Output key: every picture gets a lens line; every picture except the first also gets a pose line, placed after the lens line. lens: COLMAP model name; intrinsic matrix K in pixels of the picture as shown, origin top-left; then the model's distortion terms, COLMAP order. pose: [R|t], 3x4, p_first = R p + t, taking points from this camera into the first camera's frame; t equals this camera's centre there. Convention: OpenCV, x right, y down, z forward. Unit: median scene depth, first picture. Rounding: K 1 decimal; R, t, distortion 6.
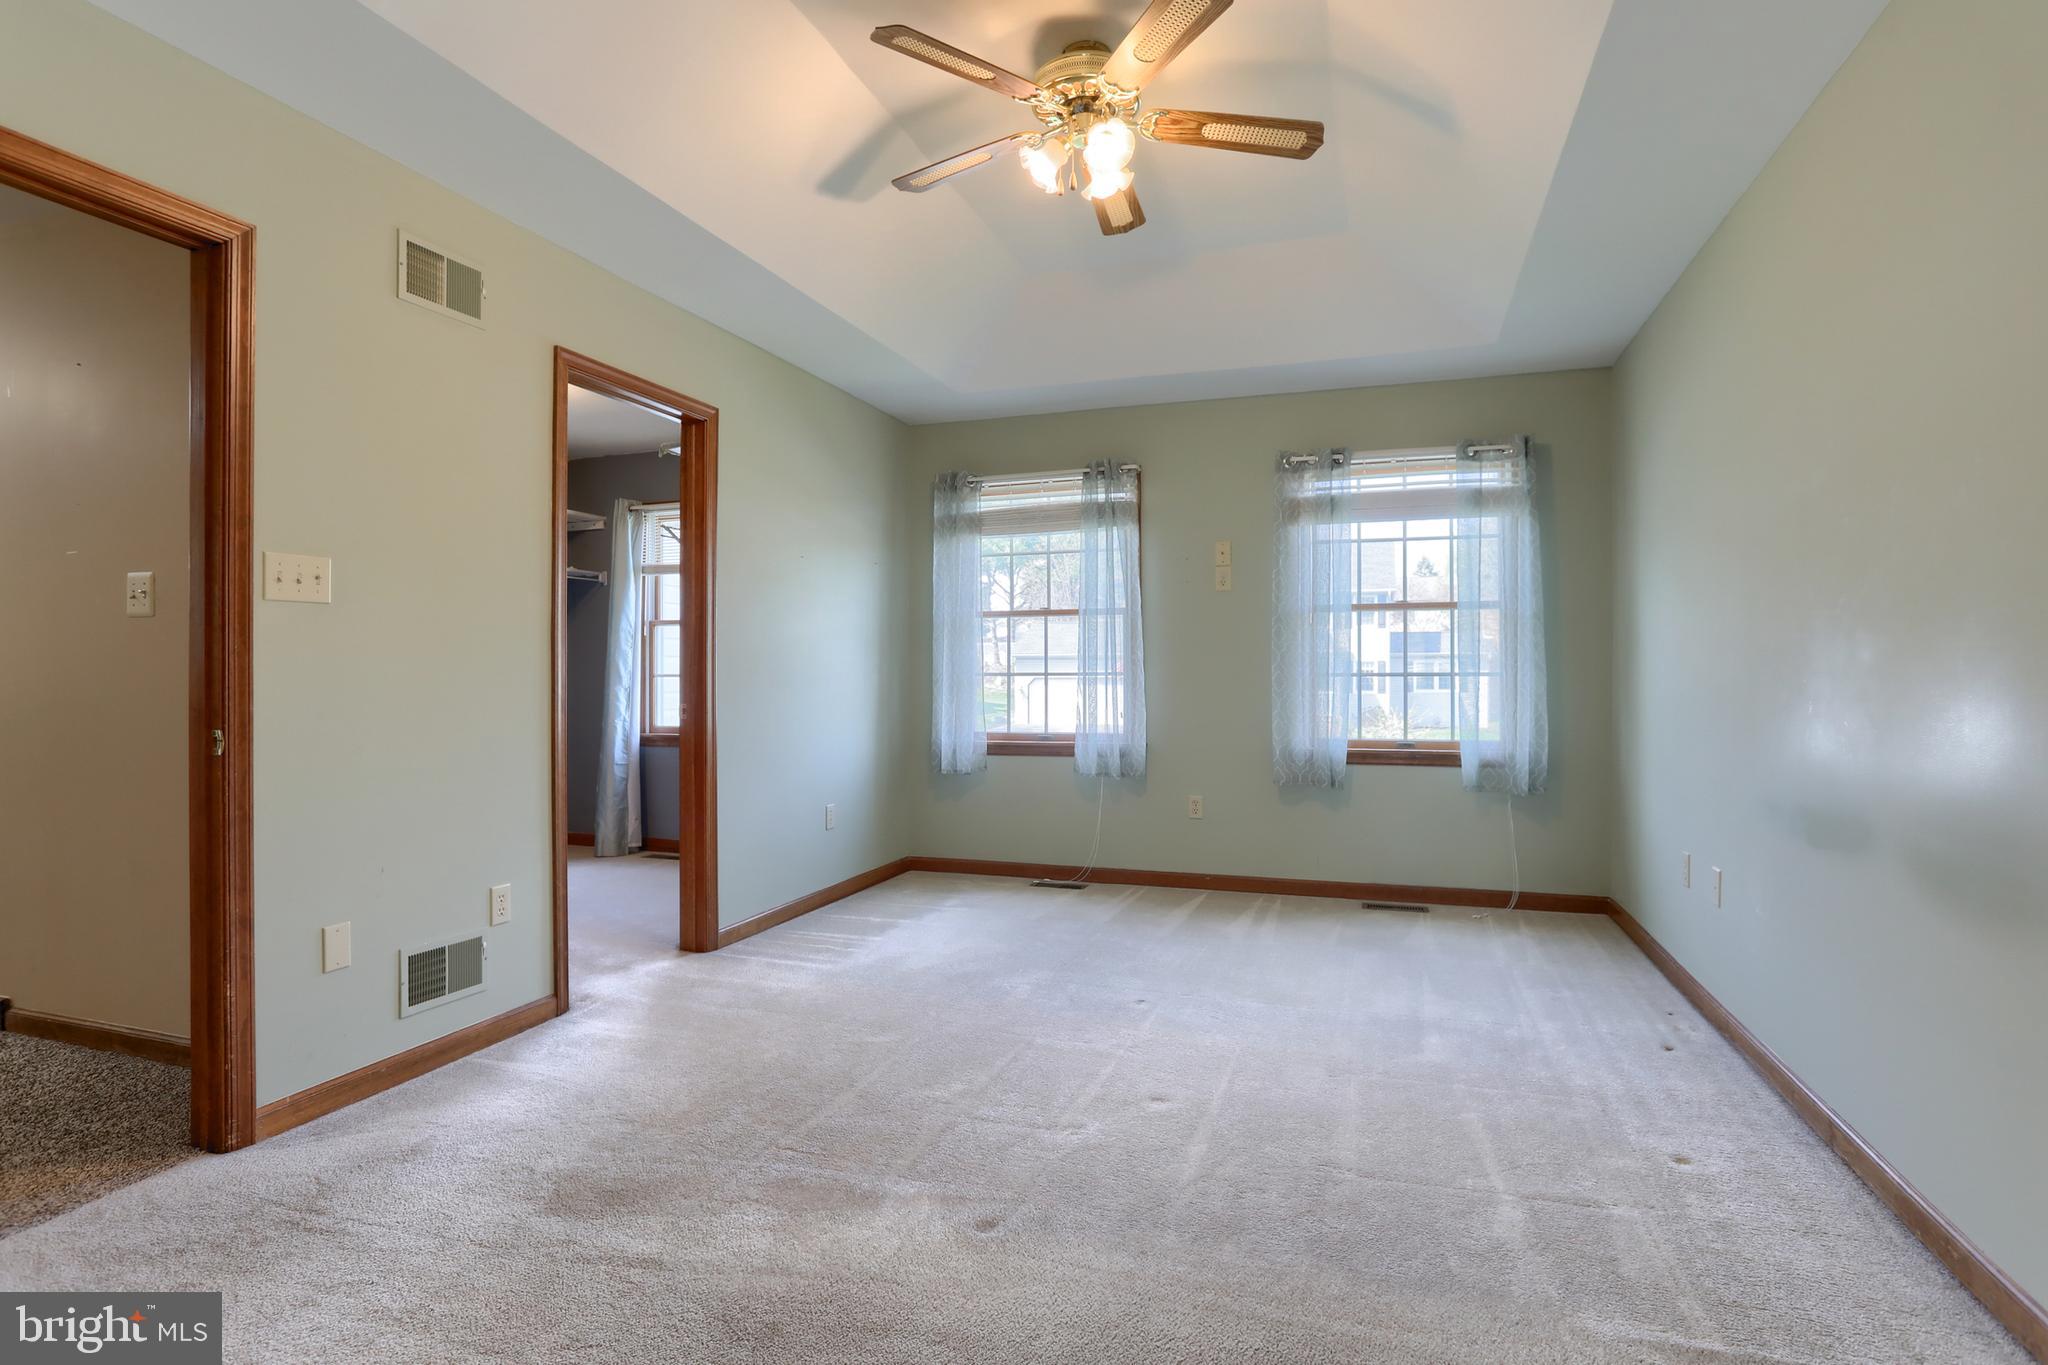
lens RADIAL K [[1023.8, 0, 1043.2], [0, 1023.8, 645.5], [0, 0, 1]] dist [-0.052901, 0.027005]
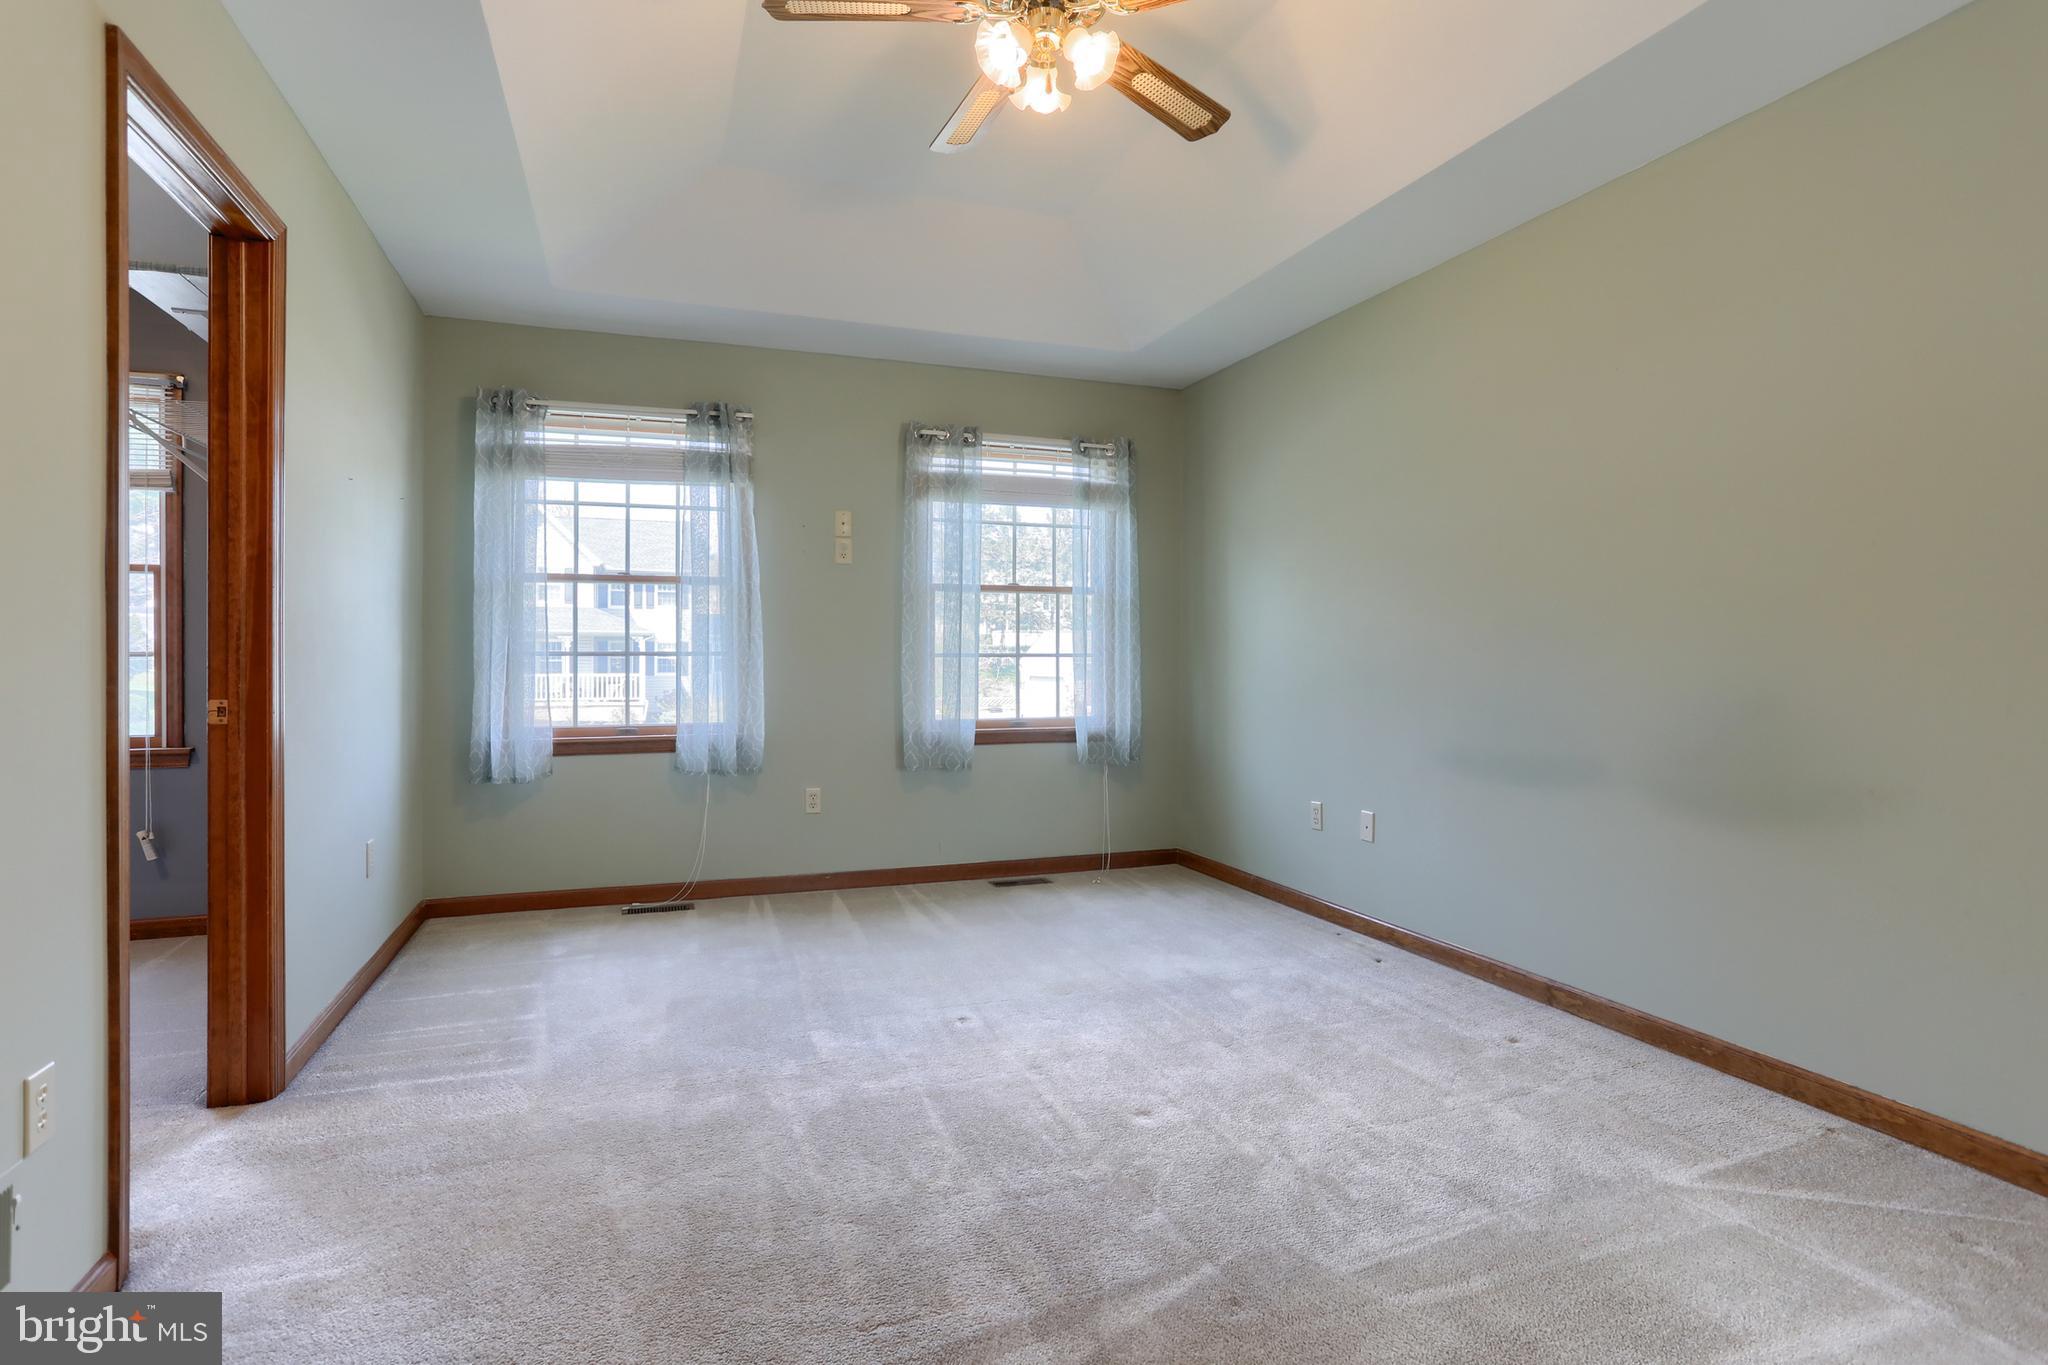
lens RADIAL K [[1023.8, 0, 1057.0], [0, 1023.8, 638.5], [0, 0, 1]] dist [-0.052901, 0.027005]
pose [[0.773435, 0.011768, 0.633766, -0.258415], [-0.018986, 0.999809, 0.004606, 0.005686], [-0.633591, -0.015595, 0.773511, 0.163617]]
